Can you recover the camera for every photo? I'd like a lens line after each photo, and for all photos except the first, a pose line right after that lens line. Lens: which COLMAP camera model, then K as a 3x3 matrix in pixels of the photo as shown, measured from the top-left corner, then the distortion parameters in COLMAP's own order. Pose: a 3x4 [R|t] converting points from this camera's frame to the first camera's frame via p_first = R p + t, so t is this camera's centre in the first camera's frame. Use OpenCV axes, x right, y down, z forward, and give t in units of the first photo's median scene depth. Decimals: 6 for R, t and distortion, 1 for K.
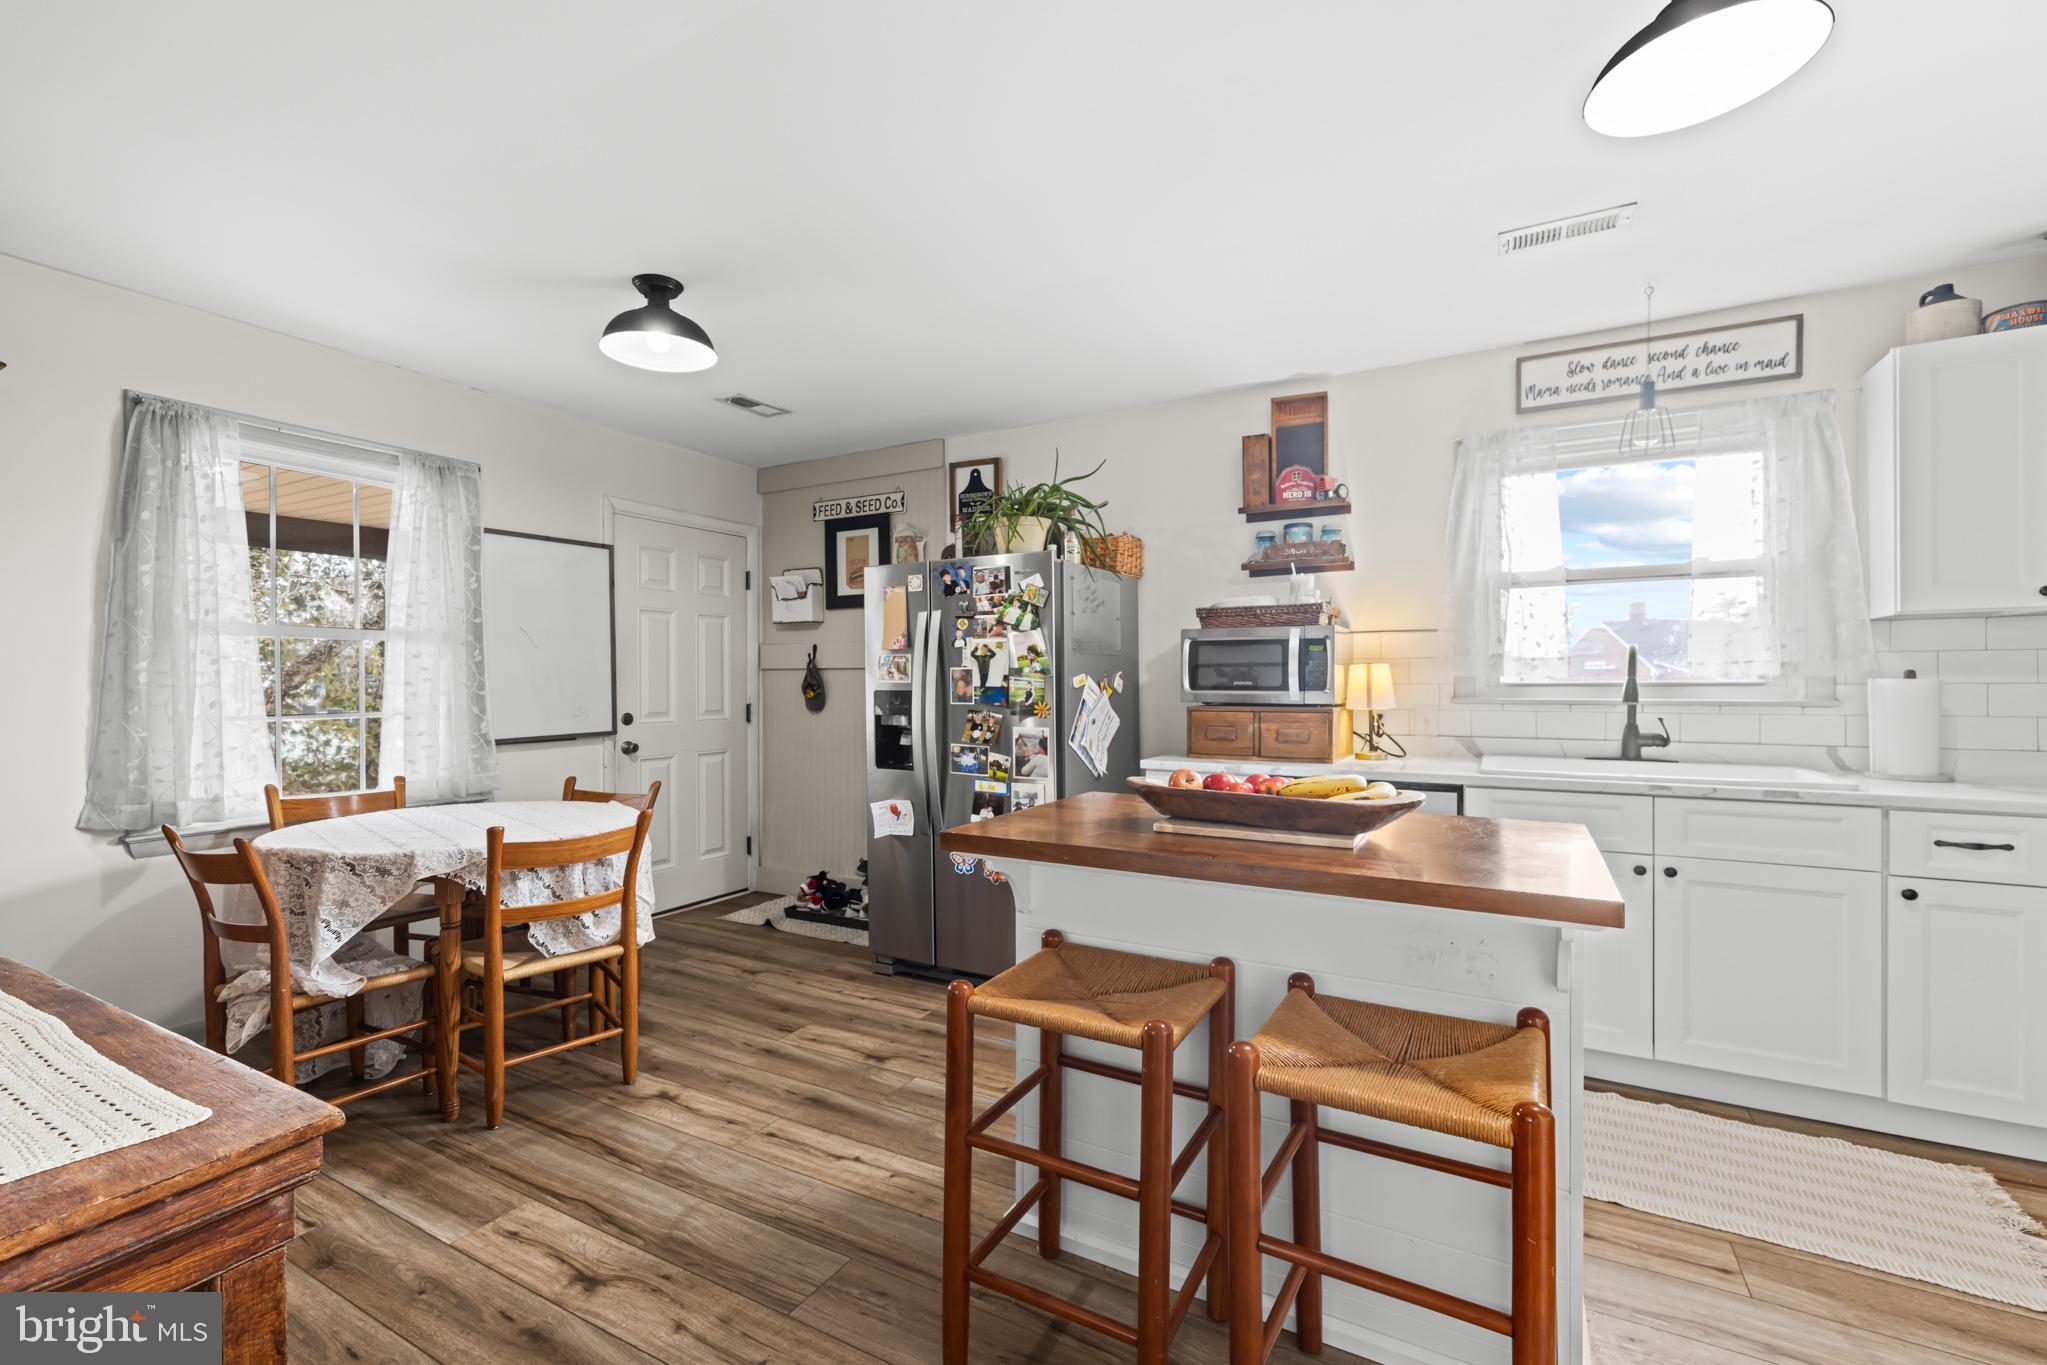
lens RADIAL K [[818.3, 0, 1023.5], [0, 818.3, 682.5], [0, 0, 1]] dist [-0.001461, 0.000234]
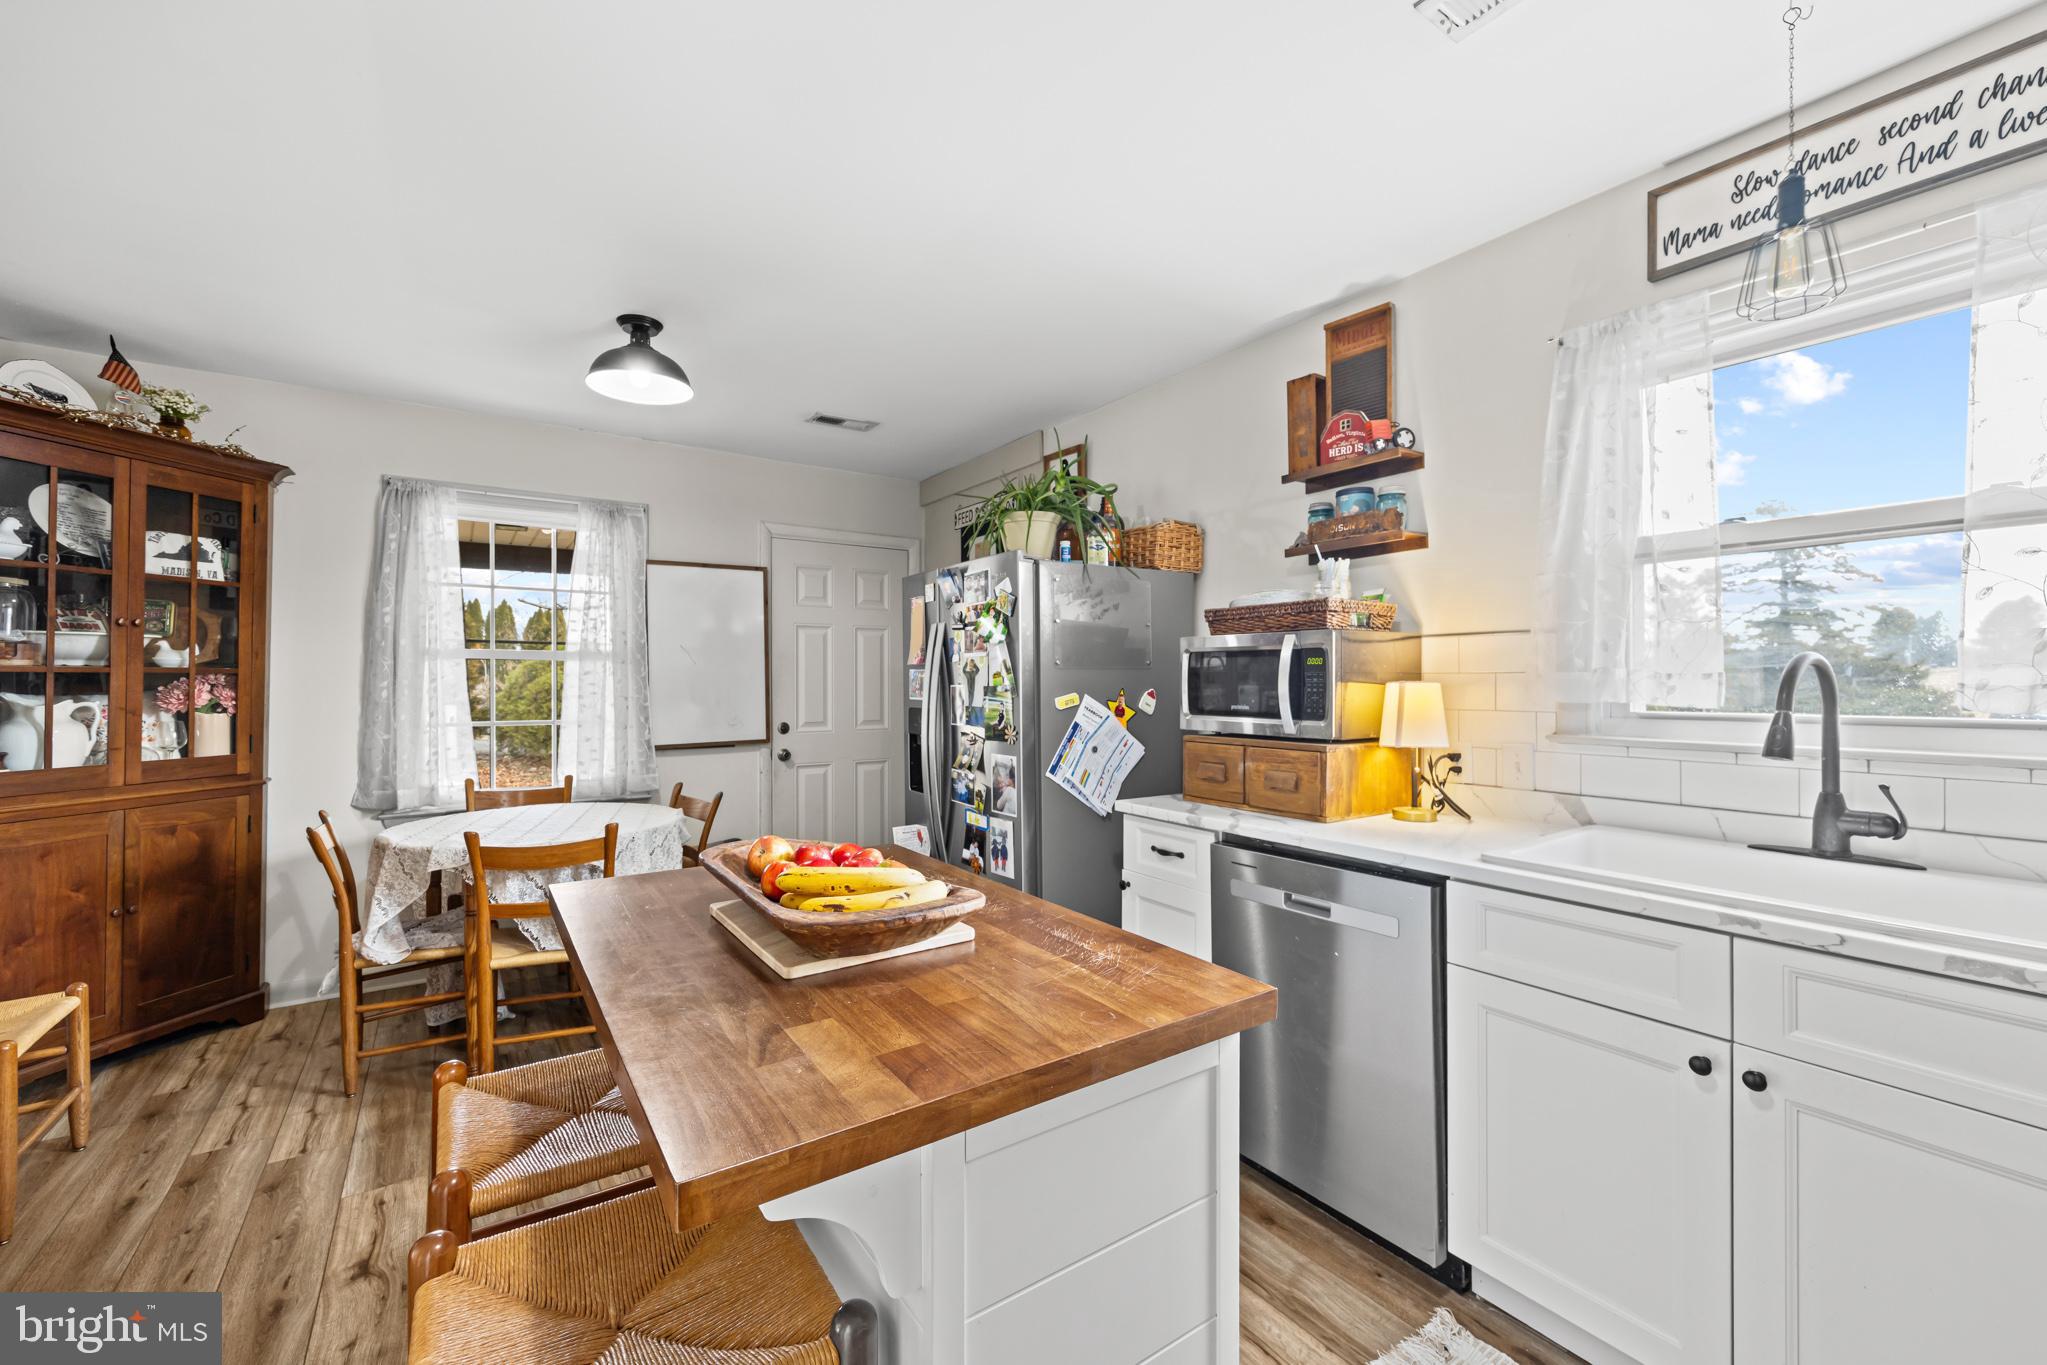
lens RADIAL K [[837.2, 0, 1078.1], [0, 837.2, 681.3], [0, 0, 1]] dist [0.000594, 0.000159]
pose [[0.908392, -0.000044, -0.418119, 0.449776], [-0.000003, 1.000000, -0.000114, -0.023055], [0.418119, 0.000105, 0.908392, 0.226384]]
